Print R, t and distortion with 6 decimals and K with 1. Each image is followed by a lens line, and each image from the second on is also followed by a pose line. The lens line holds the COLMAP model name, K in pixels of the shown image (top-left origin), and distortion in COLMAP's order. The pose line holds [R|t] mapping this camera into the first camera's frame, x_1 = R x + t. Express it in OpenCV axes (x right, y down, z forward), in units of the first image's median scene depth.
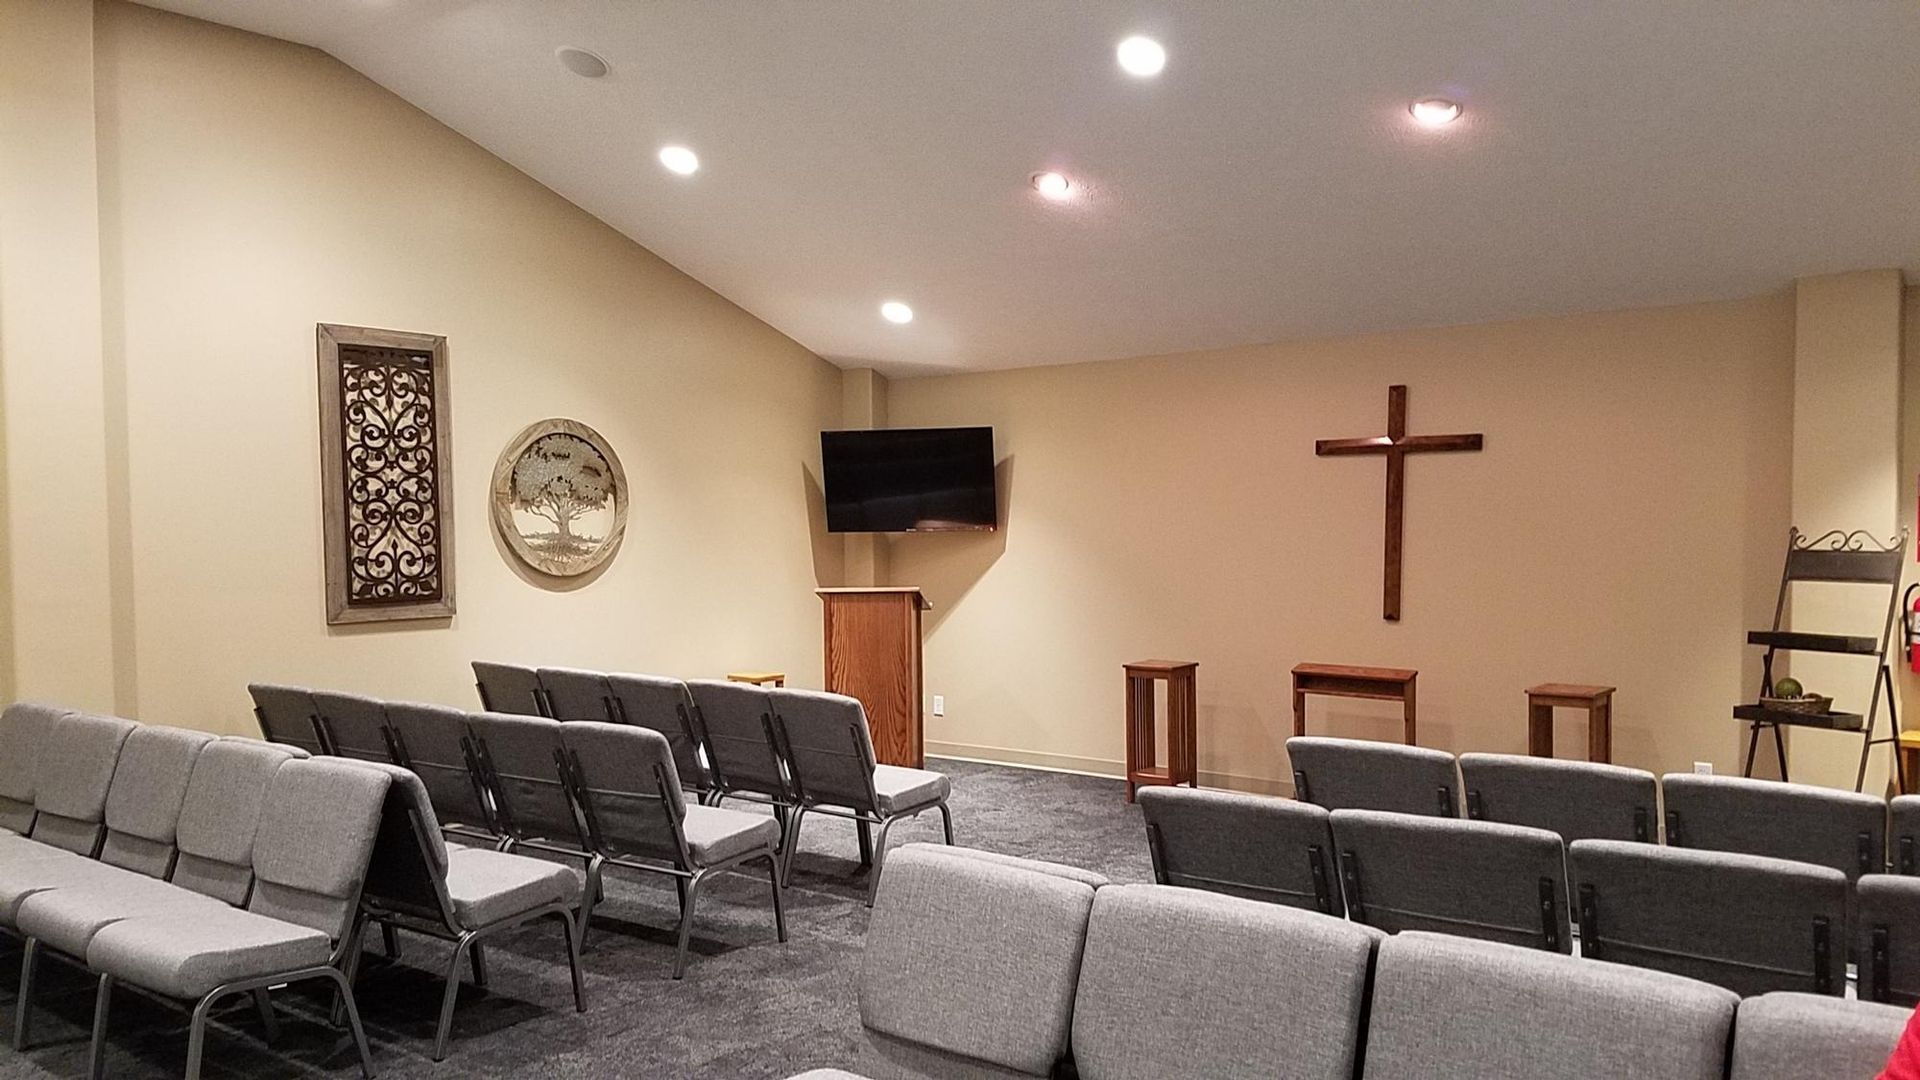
lens RADIAL K [[1469.9, 0, 974.9], [0, 1469.9, 595.8], [0, 0, 1]] dist [0.108847, -0.125331]
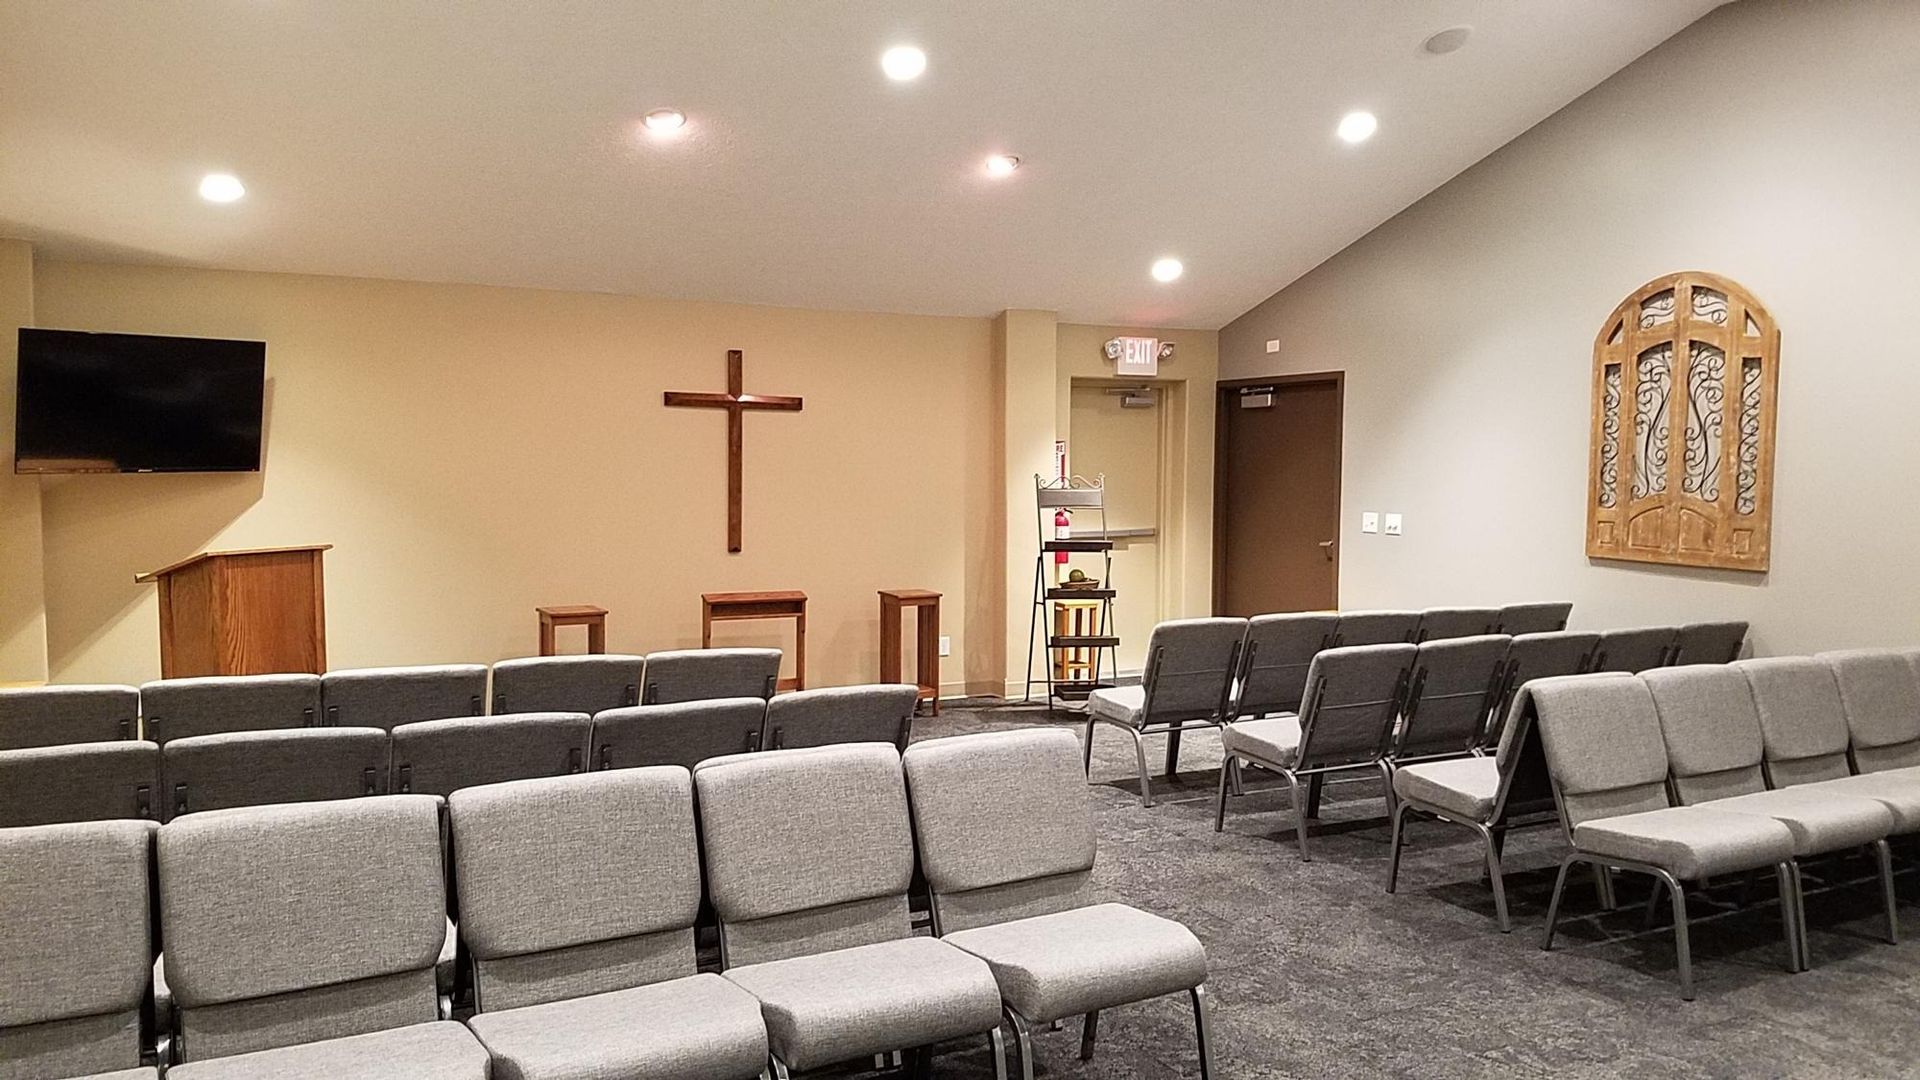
lens RADIAL K [[1469.9, 0, 936.3], [0, 1469.9, 589.4], [0, 0, 1]] dist [0.108847, -0.125331]
pose [[0.377250, -0.072811, 0.923245, -0.918607], [0.036973, 0.997294, 0.063543, -0.027860], [-0.925373, 0.010163, 0.378921, 0.524969]]
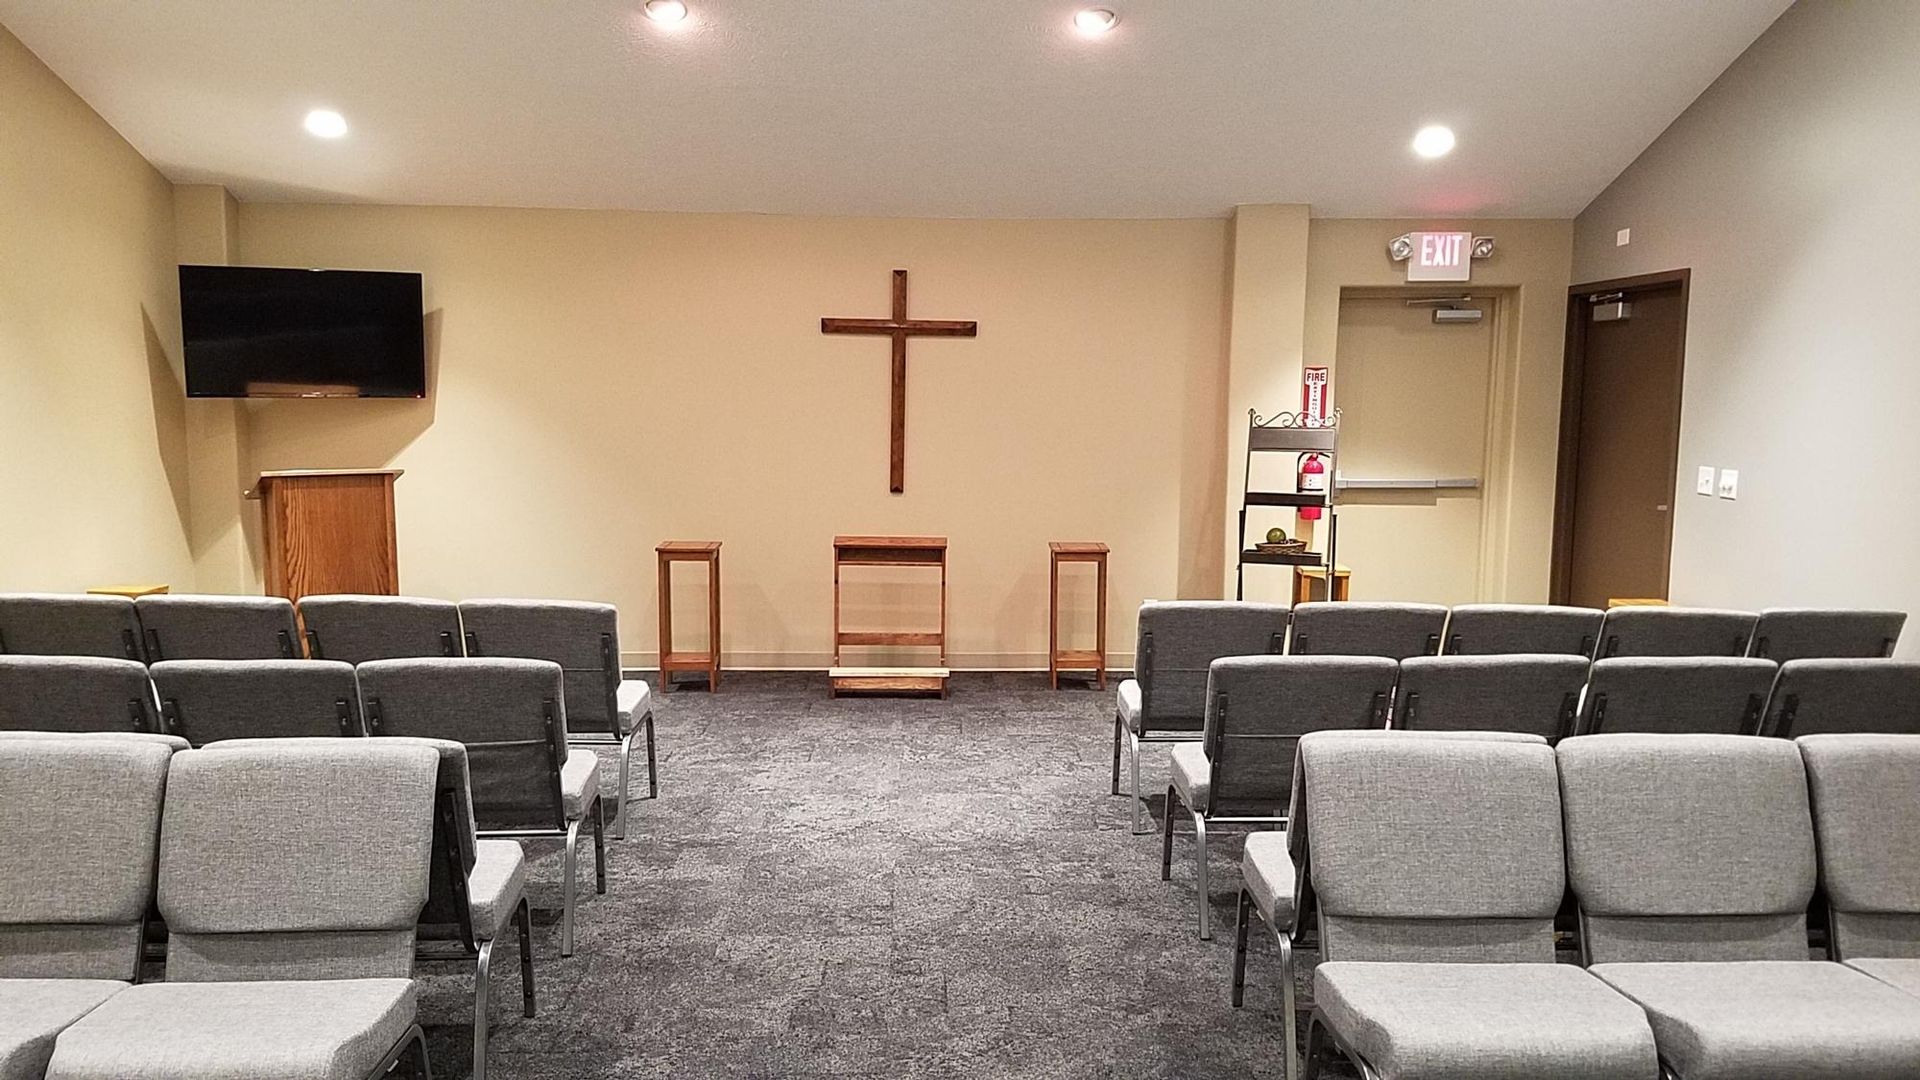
lens RADIAL K [[1469.9, 0, 933.3], [0, 1469.9, 584.7], [0, 0, 1]] dist [0.108847, -0.125331]
pose [[0.767107, -0.071114, 0.637566, -0.477146], [0.016956, 0.995737, 0.090664, -0.016004], [-0.641295, -0.058739, 0.765043, 0.214498]]
